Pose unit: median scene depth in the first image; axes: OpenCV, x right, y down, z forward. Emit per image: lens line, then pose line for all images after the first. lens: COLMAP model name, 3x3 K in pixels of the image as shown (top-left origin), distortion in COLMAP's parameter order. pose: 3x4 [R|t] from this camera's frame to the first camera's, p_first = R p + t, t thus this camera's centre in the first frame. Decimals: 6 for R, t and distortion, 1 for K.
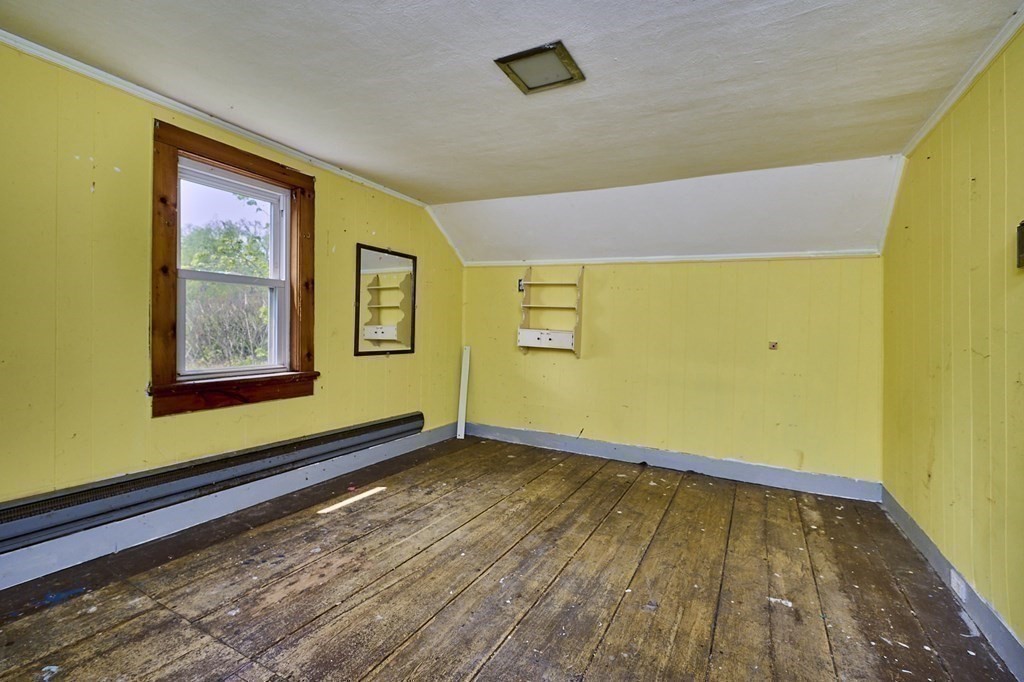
lens RADIAL K [[453.2, 0, 519.1], [0, 453.2, 328.6], [0, 0, 1]] dist [0.000380, 0.000149]
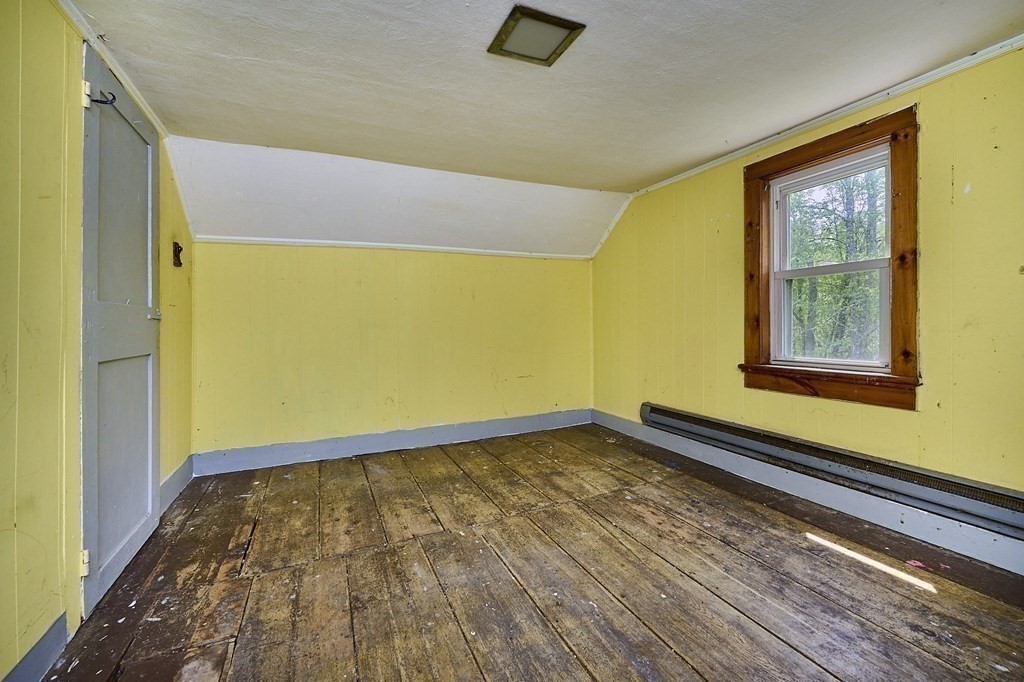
lens RADIAL K [[453.2, 0, 519.1], [0, 453.2, 328.6], [0, 0, 1]] dist [0.000380, 0.000149]
pose [[-0.625444, -0.006162, -0.780245, 0.675933], [0.000681, 0.999964, -0.008443, 0.031168], [0.780269, -0.005812, -0.625417, 1.324914]]
